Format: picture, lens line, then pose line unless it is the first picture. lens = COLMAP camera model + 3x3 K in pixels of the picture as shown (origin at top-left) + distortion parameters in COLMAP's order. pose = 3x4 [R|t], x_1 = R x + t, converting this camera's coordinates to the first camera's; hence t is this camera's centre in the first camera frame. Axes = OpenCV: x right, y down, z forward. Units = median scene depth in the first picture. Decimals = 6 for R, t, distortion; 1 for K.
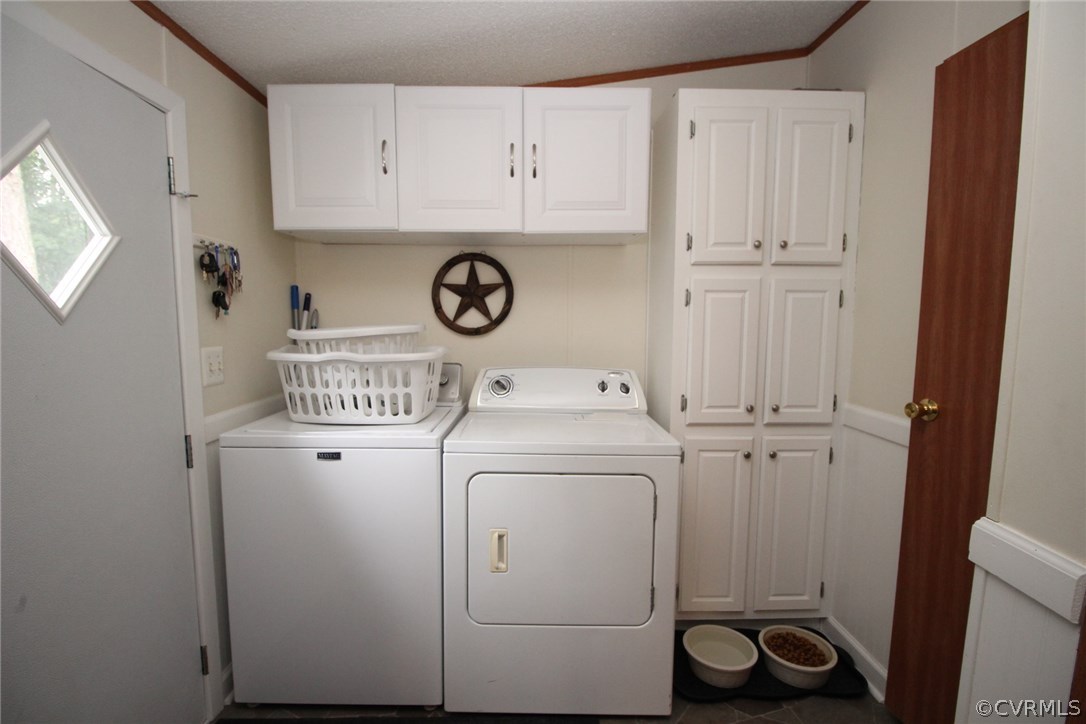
lens RADIAL K [[505.0, 0, 535.5], [0, 505.0, 363.3], [0, 0, 1]] dist [-0.000584, -0.013284]
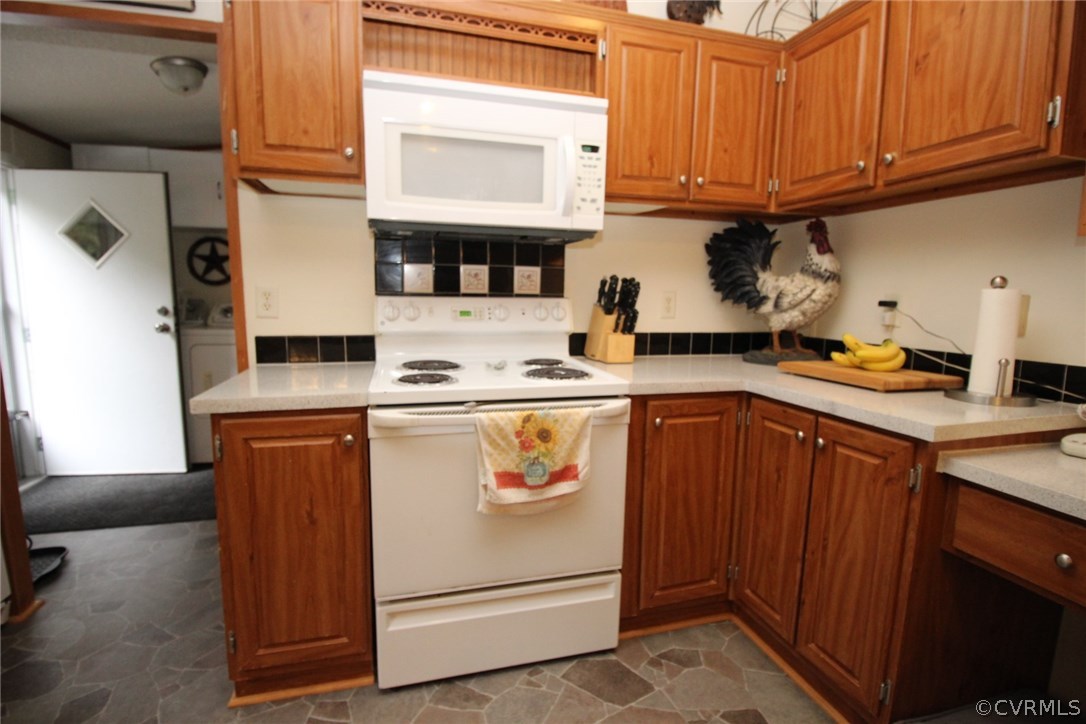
lens RADIAL K [[505.0, 0, 535.5], [0, 505.0, 363.3], [0, 0, 1]] dist [-0.000584, -0.013284]
pose [[0.967913, -0.027292, 0.249797, 0.545697], [0.016610, 0.998859, 0.044772, 0.166125], [-0.250734, -0.039186, 0.967263, -1.035504]]
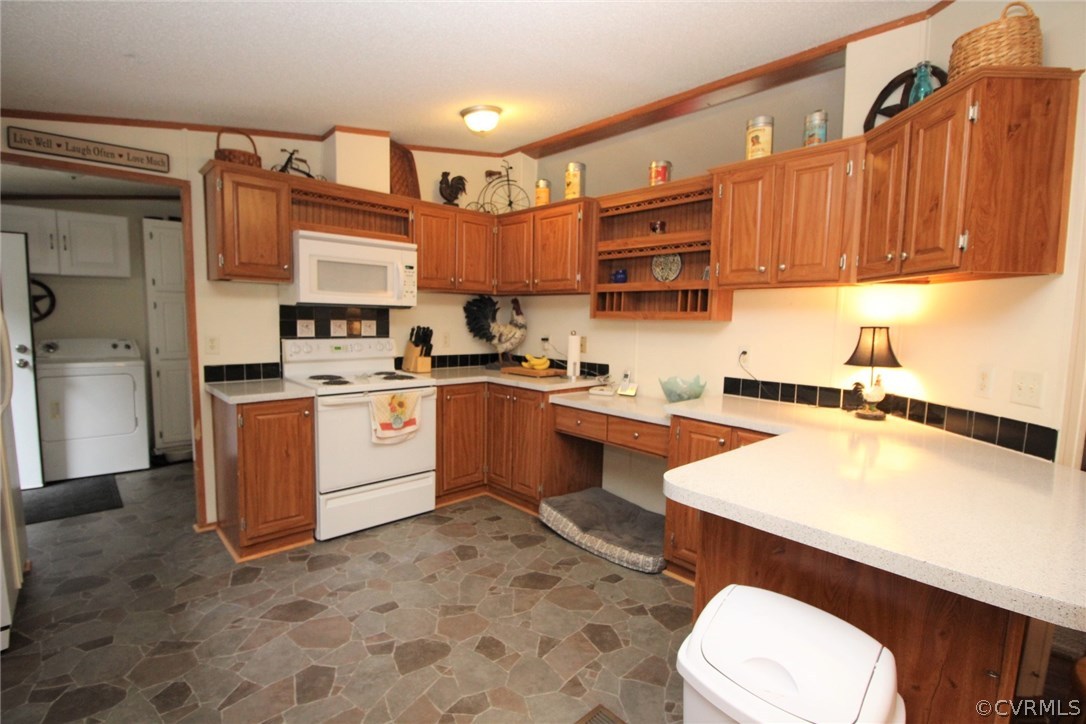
lens RADIAL K [[505.0, 0, 535.5], [0, 505.0, 363.3], [0, 0, 1]] dist [-0.000584, -0.013284]
pose [[0.744855, -0.052507, 0.665158, 0.046037], [0.049593, 0.998498, 0.023286, 0.156820], [-0.665381, 0.015643, 0.746340, -1.749235]]
